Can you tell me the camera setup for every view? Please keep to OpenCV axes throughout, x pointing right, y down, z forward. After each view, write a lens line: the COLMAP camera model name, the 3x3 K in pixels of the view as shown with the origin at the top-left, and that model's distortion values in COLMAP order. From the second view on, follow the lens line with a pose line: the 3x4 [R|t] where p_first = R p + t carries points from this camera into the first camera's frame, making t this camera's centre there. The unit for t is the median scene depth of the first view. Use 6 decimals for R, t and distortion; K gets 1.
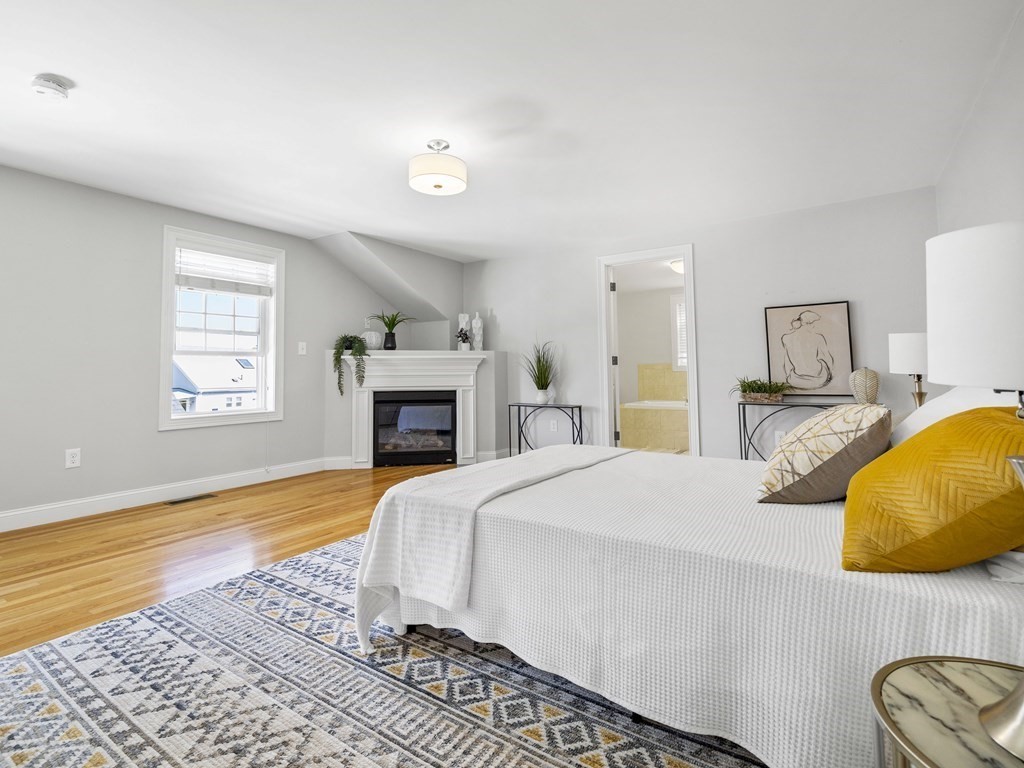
lens RADIAL K [[488.9, 0, 510.7], [0, 488.9, 353.0], [0, 0, 1]] dist [0.000442, -0.000110]
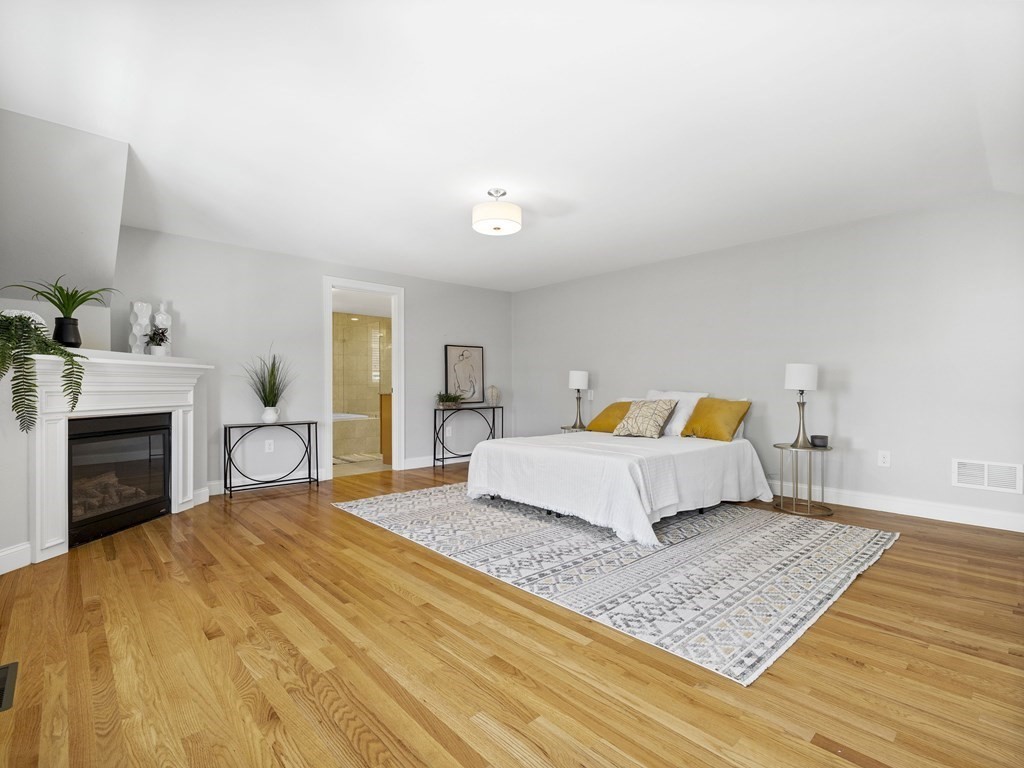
lens RADIAL K [[488.9, 0, 493.8], [0, 488.9, 384.1], [0, 0, 1]] dist [0.000442, -0.000110]
pose [[0.267333, 0.013173, 0.963514, -0.872024], [-0.037731, 0.999283, -0.003194, 0.026063], [-0.962865, -0.035501, 0.267638, 0.457446]]
